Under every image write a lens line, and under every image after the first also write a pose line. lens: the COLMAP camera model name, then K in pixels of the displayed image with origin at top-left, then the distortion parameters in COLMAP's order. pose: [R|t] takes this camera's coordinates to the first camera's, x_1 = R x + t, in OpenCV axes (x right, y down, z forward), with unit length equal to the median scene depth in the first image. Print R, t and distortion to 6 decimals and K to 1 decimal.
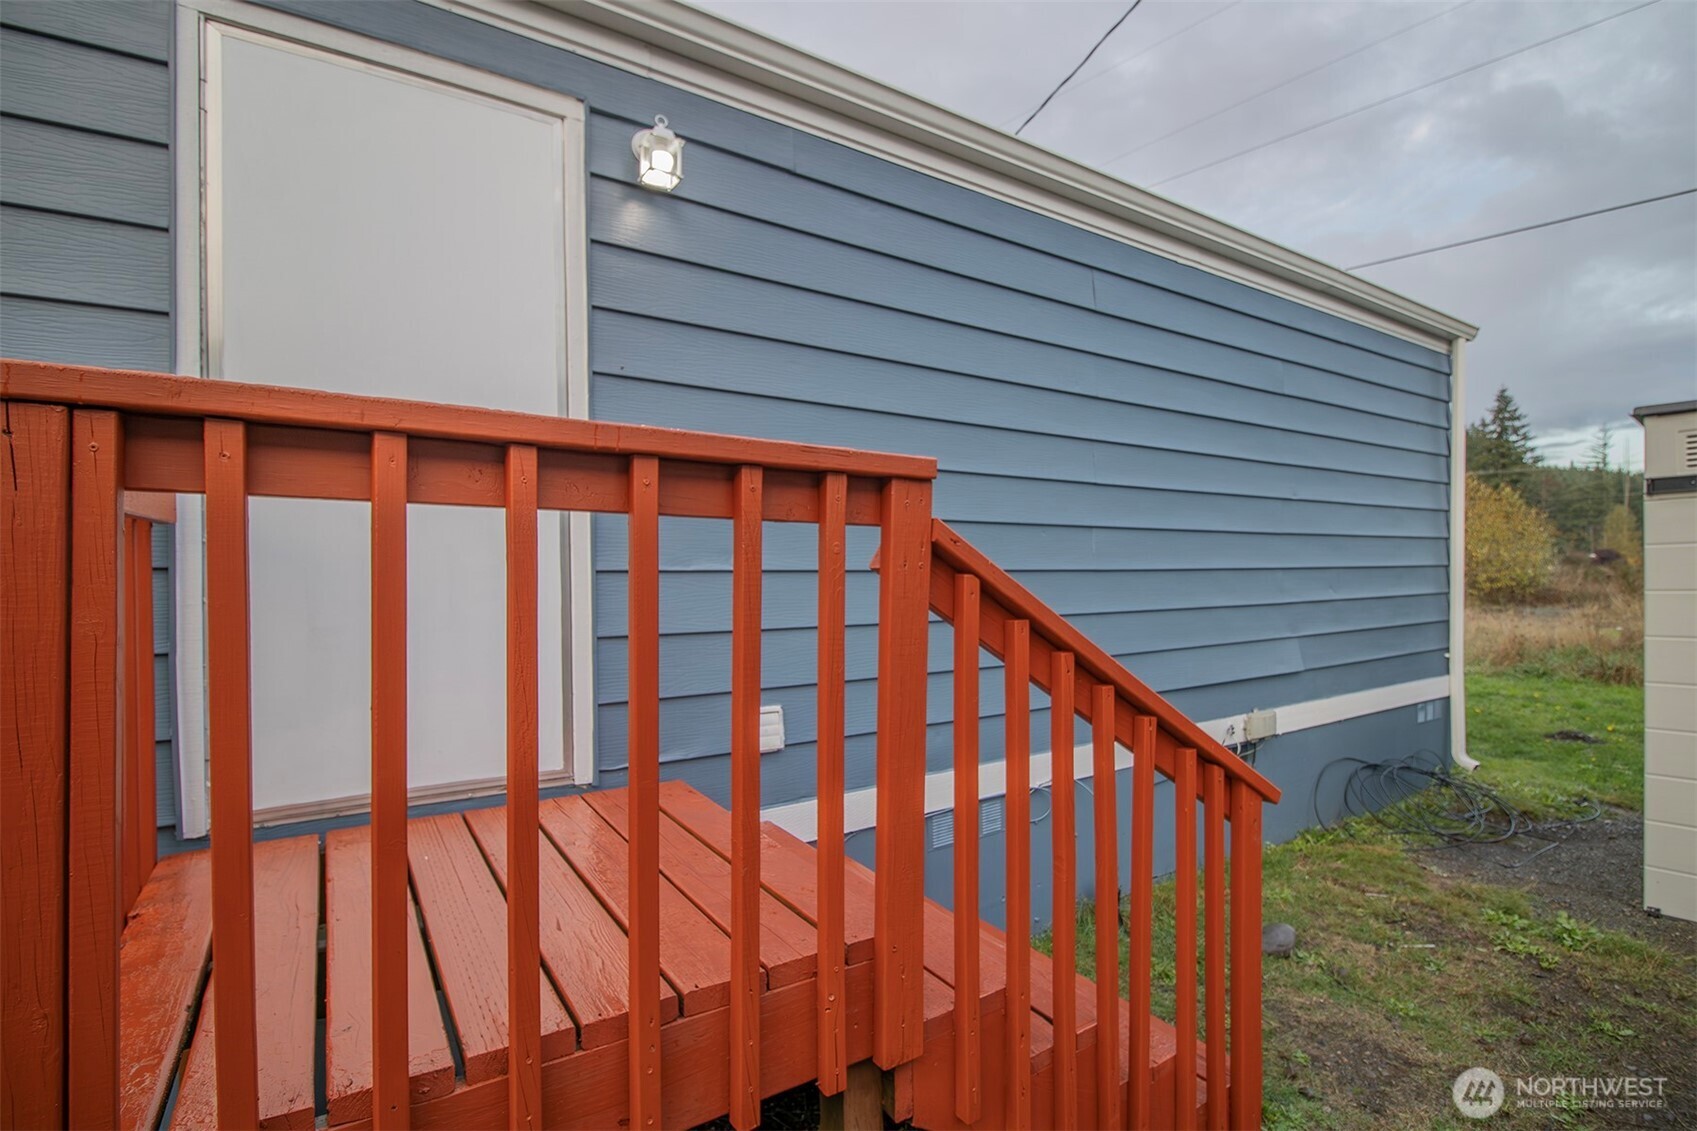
lens RADIAL K [[794.8, 0, 848.5], [0, 794.8, 565.5], [0, 0, 1]] dist [0.000213, -0.000029]
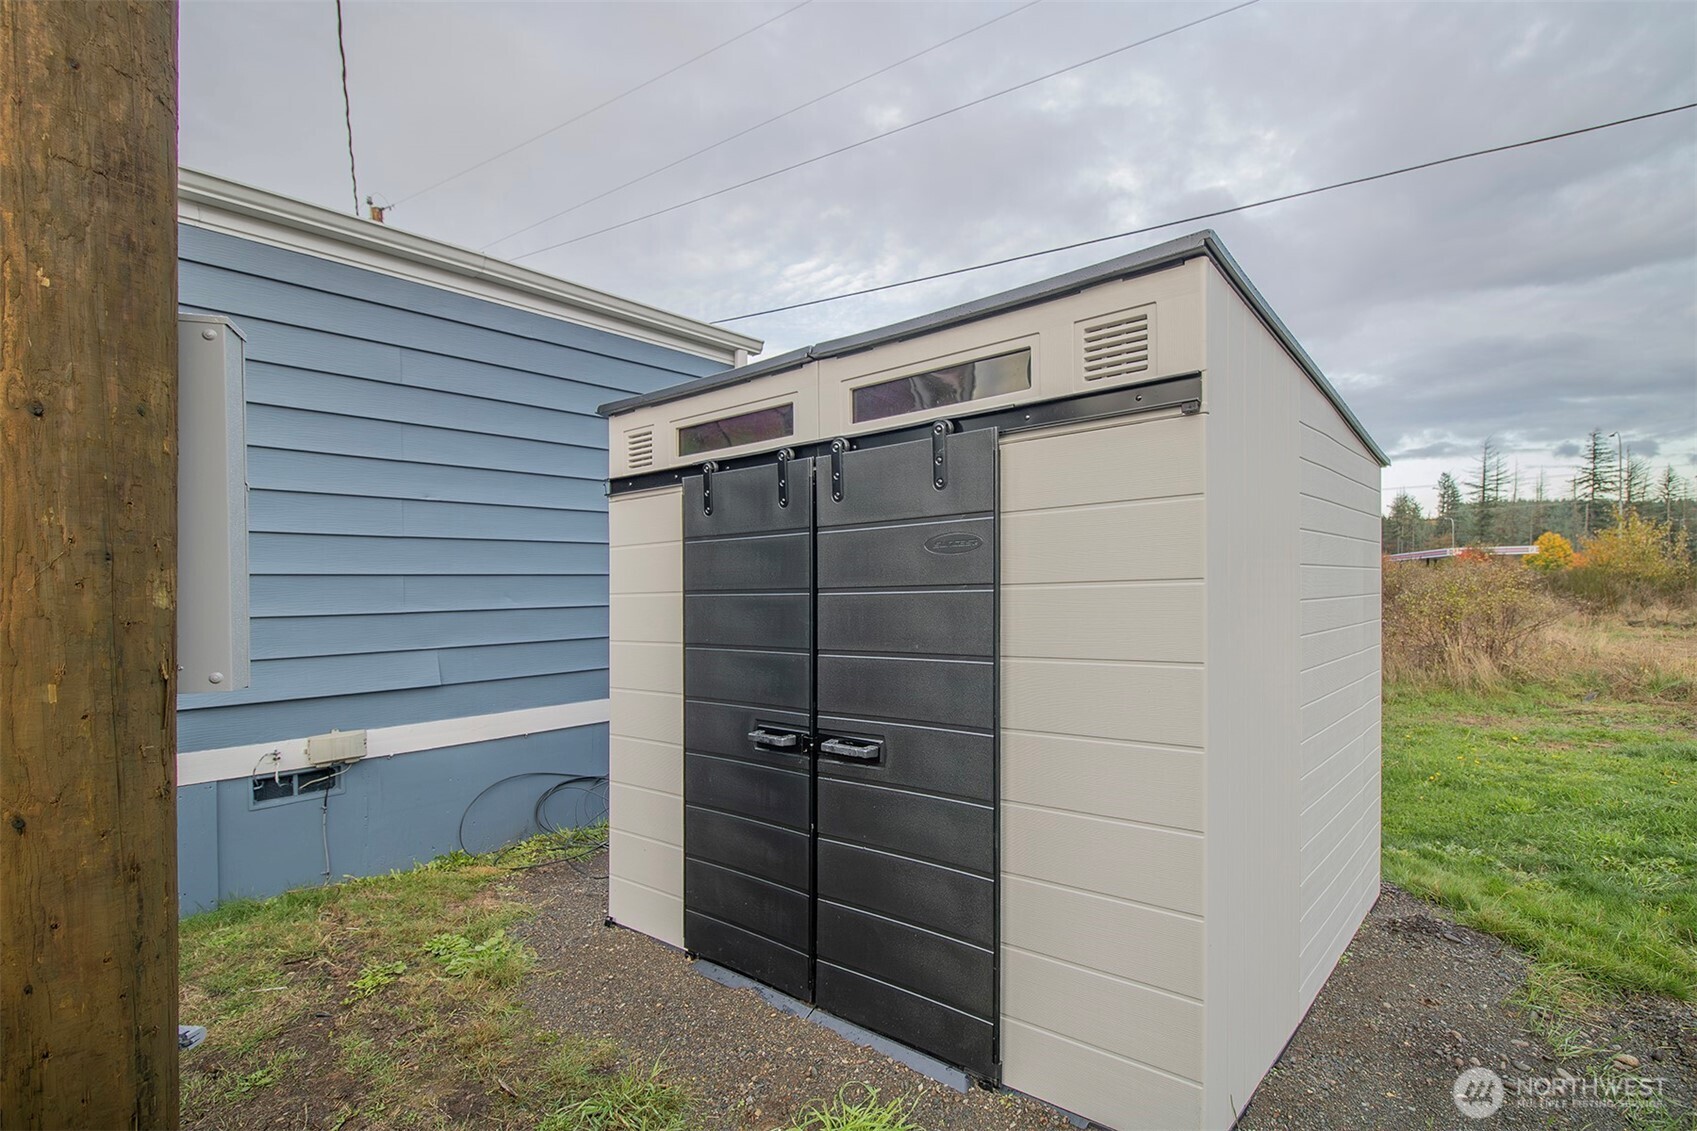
lens RADIAL K [[786.5, 0, 848.2], [0, 786.5, 586.8], [0, 0, 1]] dist [0.027543, -0.016443]
pose [[0.970078, -0.004697, 0.242748, 0.870582], [0.004164, 0.999988, 0.002711, 0.019497], [-0.242757, -0.001619, 0.970086, -0.020344]]
